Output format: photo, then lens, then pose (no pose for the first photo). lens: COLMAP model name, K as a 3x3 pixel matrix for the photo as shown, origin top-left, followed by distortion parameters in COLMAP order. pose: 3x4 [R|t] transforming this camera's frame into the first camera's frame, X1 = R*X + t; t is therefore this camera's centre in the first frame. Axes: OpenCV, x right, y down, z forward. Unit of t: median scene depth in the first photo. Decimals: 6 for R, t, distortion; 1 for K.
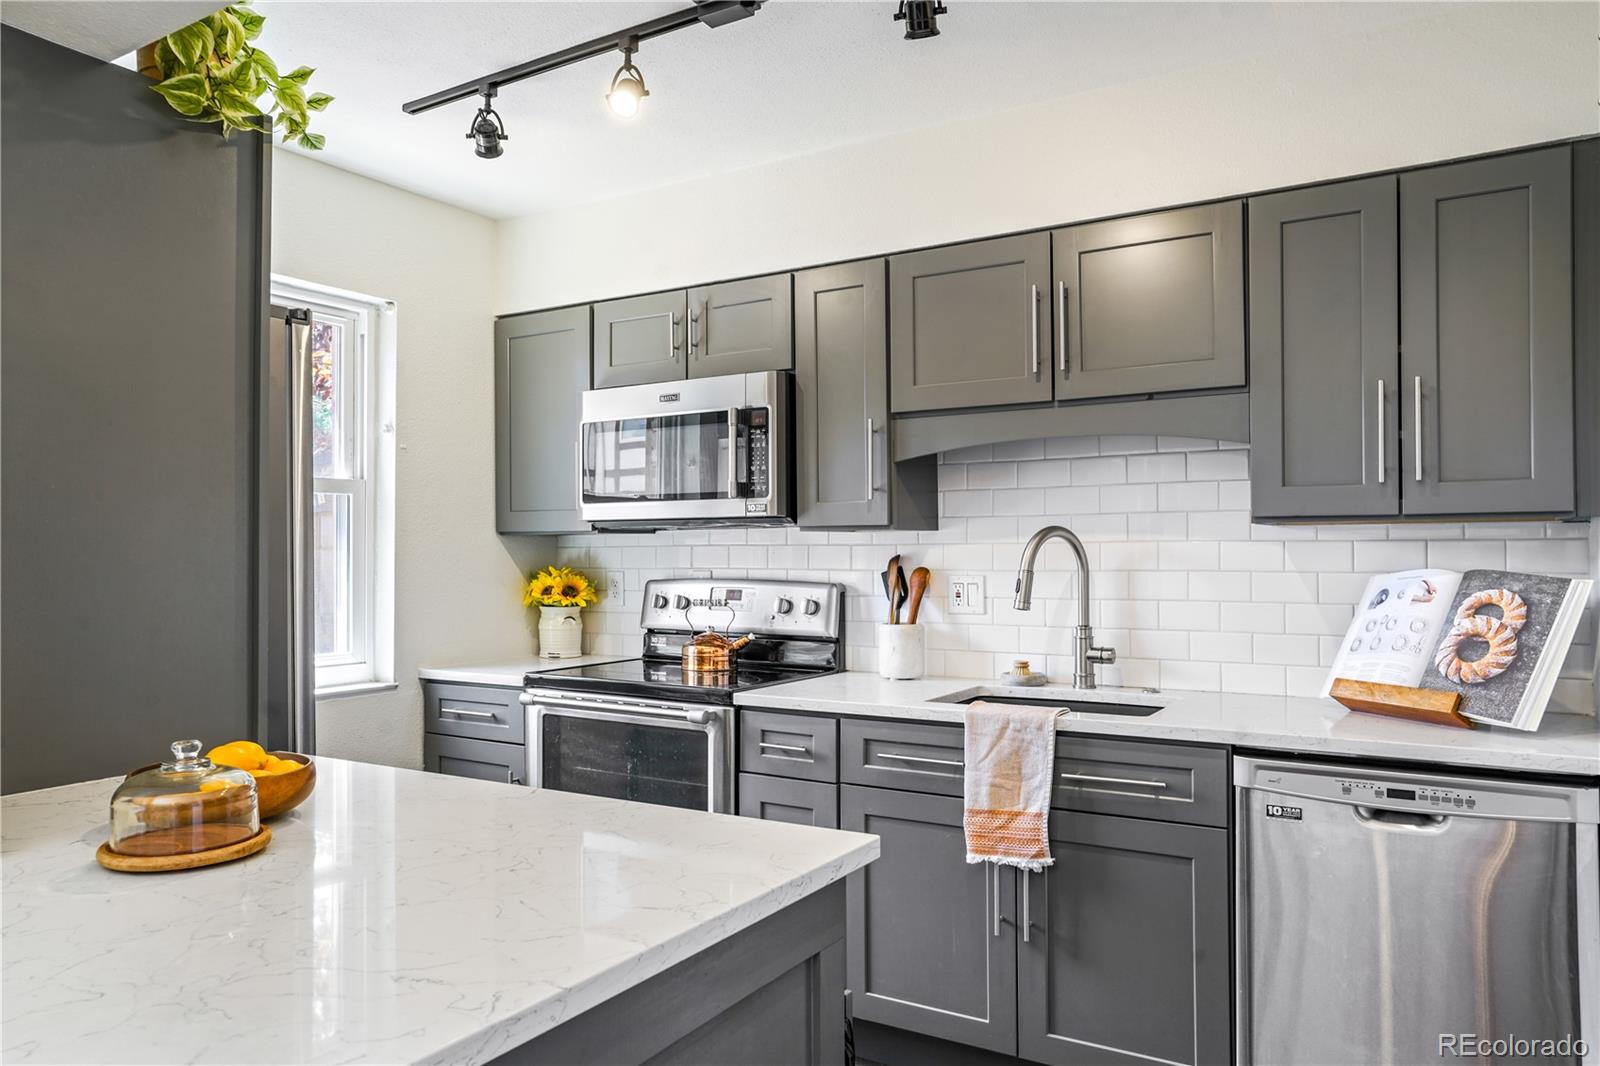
lens RADIAL K [[1086.9, 0, 787.2], [0, 1086.9, 535.4], [0, 0, 1]] dist [0.004161, 0.009065]
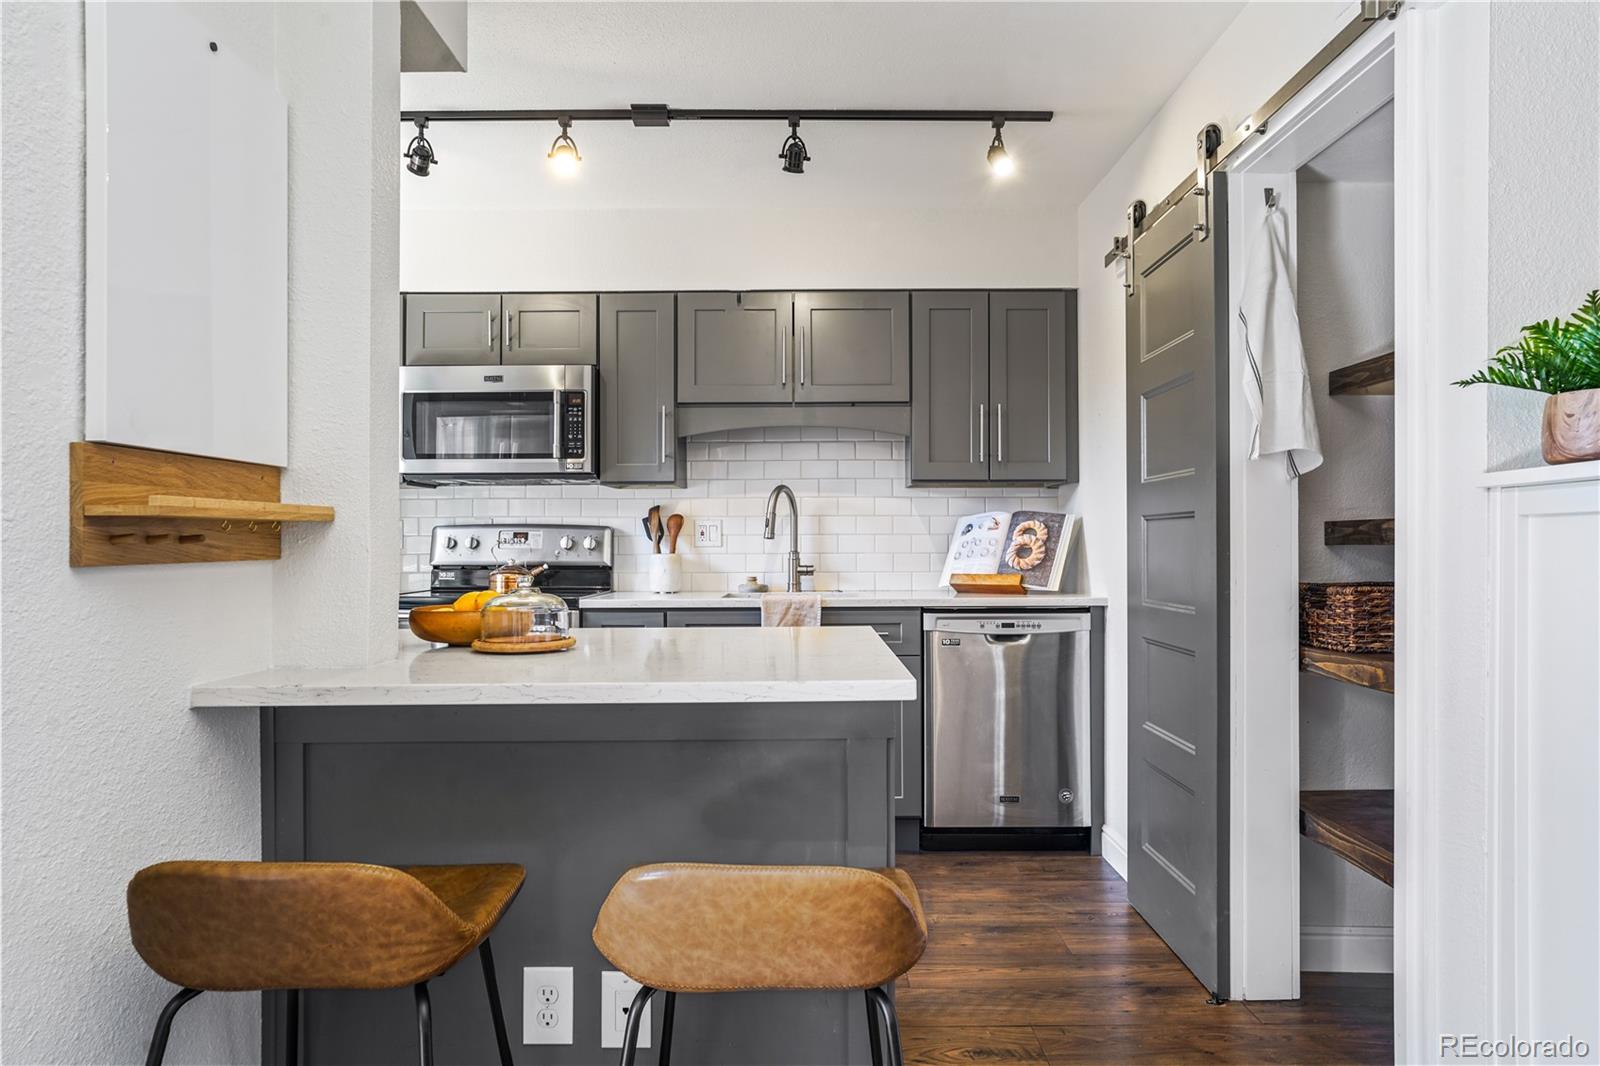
lens RADIAL K [[964.0, 0, 792.8], [0, 964.0, 531.1], [0, 0, 1]] dist [0.006973, 0.006686]
pose [[0.859859, 0.009627, 0.510440, -0.424360], [-0.010102, 0.999947, -0.001841, 0.057228], [-0.510431, -0.003573, 0.859911, -0.168236]]
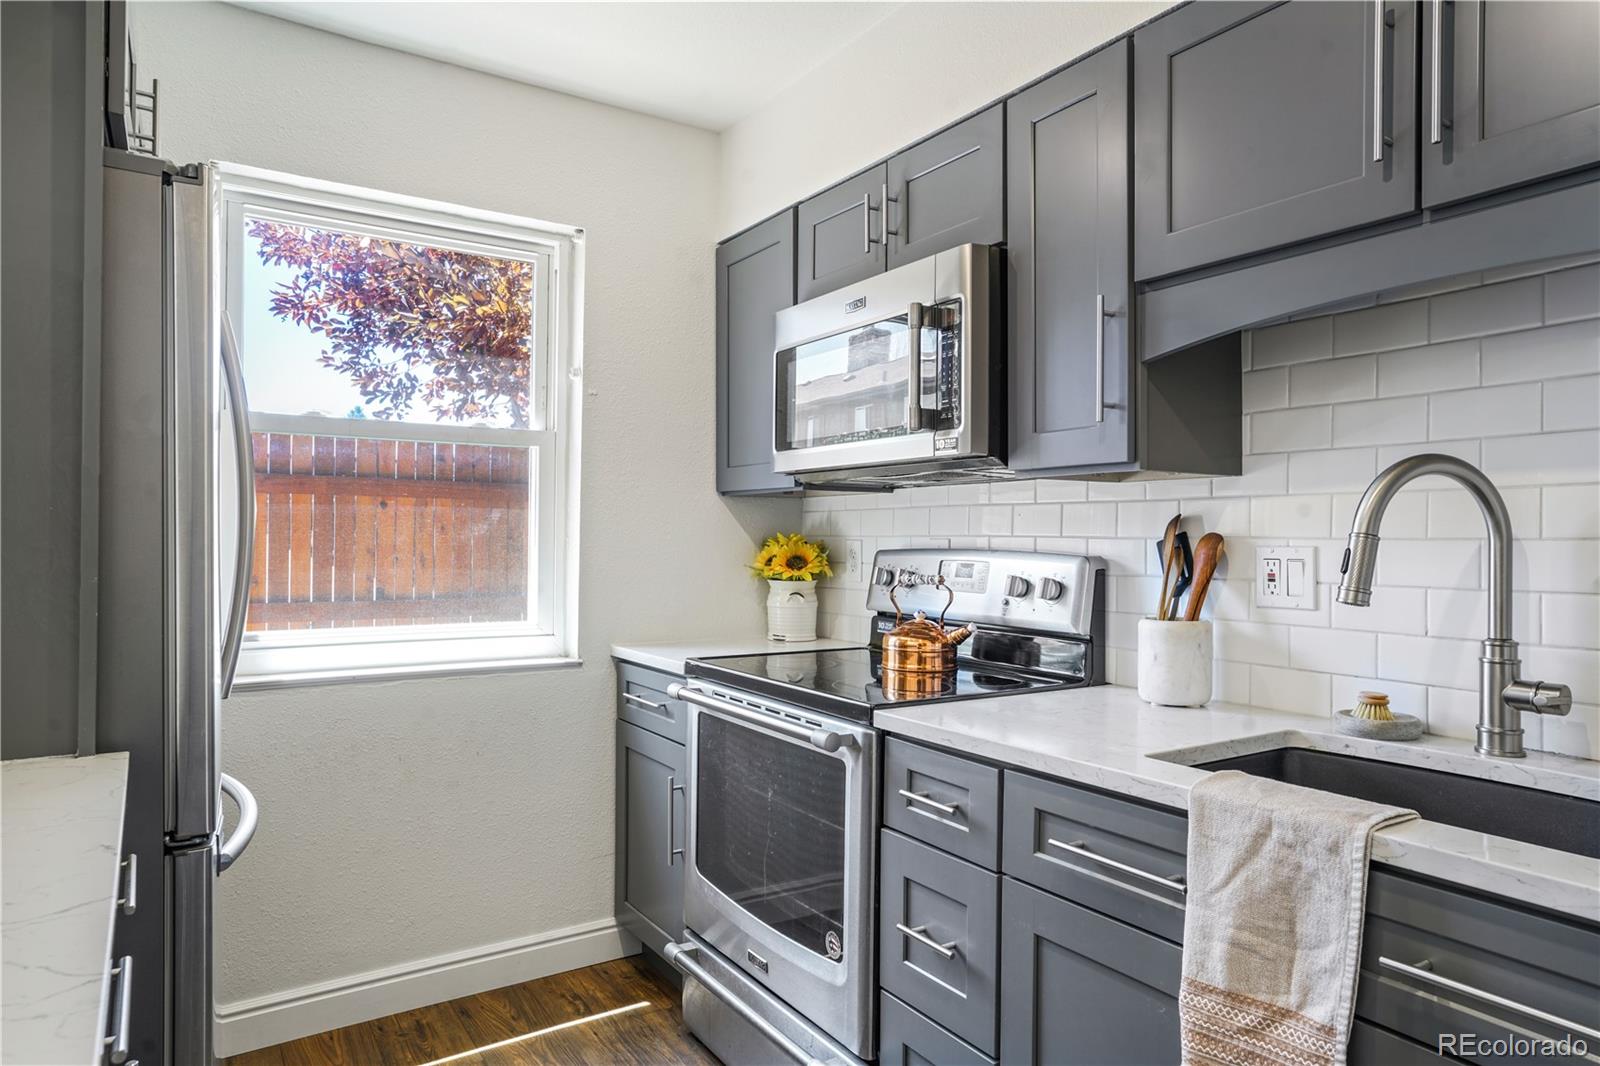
lens RADIAL K [[974.5, 0, 814.7], [0, 974.5, 533.0], [0, 0, 1]] dist [-0.006130, 0.018050]
pose [[0.907885, 0.008947, -0.419123, 0.166943], [-0.005055, 0.999933, 0.010395, 0.027001], [0.419188, -0.007319, 0.907870, 0.418165]]
